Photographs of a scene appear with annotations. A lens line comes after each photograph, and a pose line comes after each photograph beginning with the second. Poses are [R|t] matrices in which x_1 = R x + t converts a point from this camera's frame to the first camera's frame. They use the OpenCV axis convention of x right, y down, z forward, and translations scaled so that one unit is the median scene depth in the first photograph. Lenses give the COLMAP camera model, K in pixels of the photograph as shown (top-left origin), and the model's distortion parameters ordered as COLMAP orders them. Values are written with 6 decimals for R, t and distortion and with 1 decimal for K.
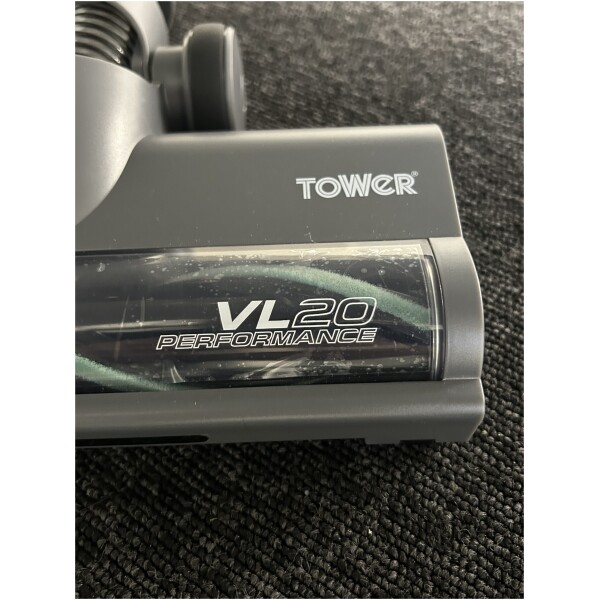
lens RADIAL K [[572.8, 0, 300.0], [0, 572.8, 300.0], [0, 0, 1]] dist [-0.015825, -0.015229]
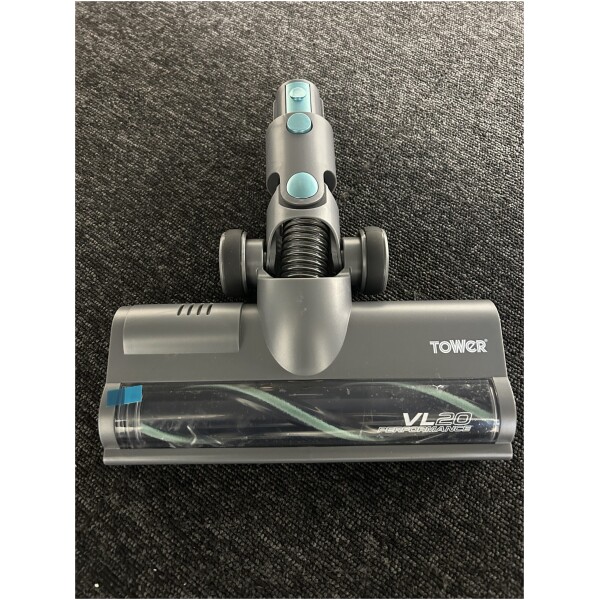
lens RADIAL K [[437.2, 0, 300.0], [0, 437.2, 300.0], [0, 0, 1]] dist [0.002464, 0.002721]
pose [[0.999875, 0.015591, 0.002481, -0.539735], [-0.015752, 0.974584, 0.223469, -0.783821], [0.001066, -0.223480, 0.974708, -0.595224]]
